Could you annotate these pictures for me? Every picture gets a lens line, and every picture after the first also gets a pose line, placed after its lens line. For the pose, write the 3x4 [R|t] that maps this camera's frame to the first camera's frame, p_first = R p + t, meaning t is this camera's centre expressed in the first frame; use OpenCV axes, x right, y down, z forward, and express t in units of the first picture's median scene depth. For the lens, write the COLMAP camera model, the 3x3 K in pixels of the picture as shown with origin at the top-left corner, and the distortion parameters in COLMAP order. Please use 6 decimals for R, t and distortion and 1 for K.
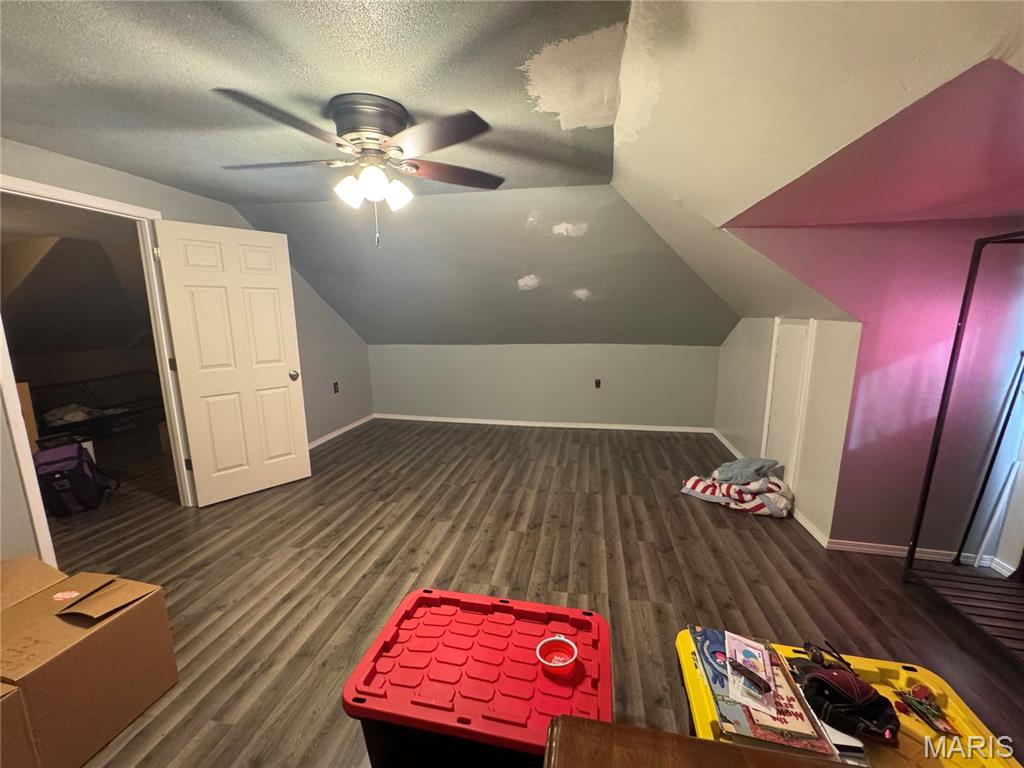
lens RADIAL K [[407.3, 0, 511.1], [0, 407.3, 384.9], [0, 0, 1]] dist [-0.003990, -0.000146]
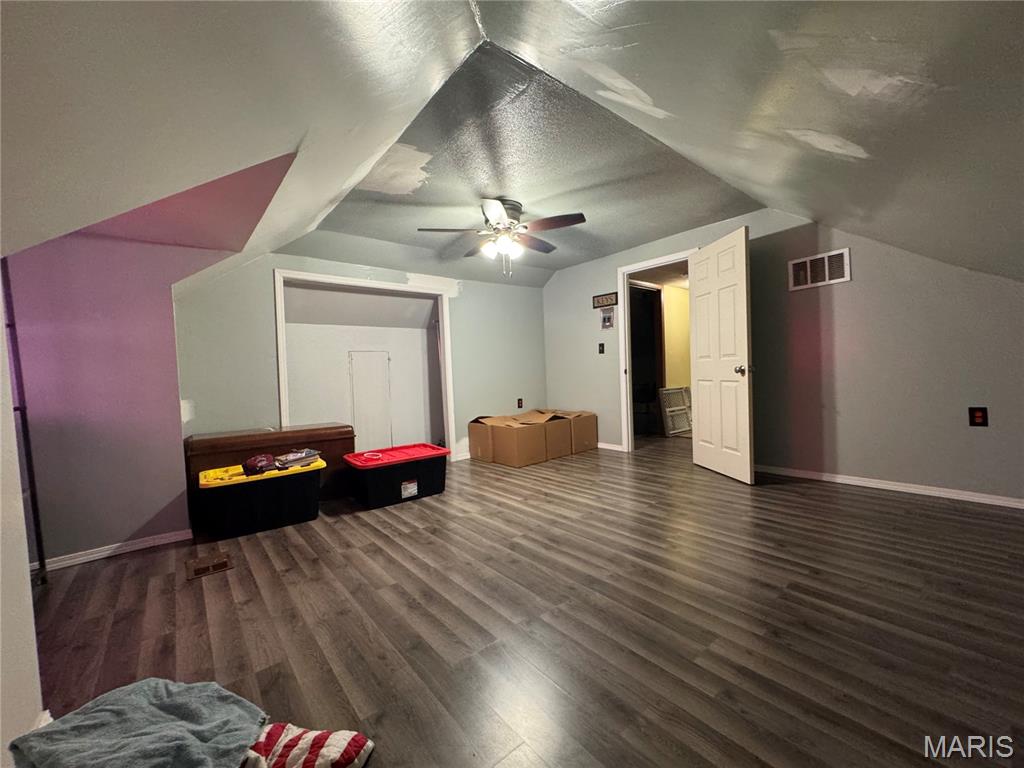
lens RADIAL K [[407.3, 0, 513.2], [0, 407.3, 386.3], [0, 0, 1]] dist [-0.003990, -0.000146]
pose [[-0.633019, 0.061215, -0.771712, 0.724422], [-0.092189, 0.983814, 0.153661, -0.111348], [0.768627, 0.168414, -0.617129, 1.544015]]
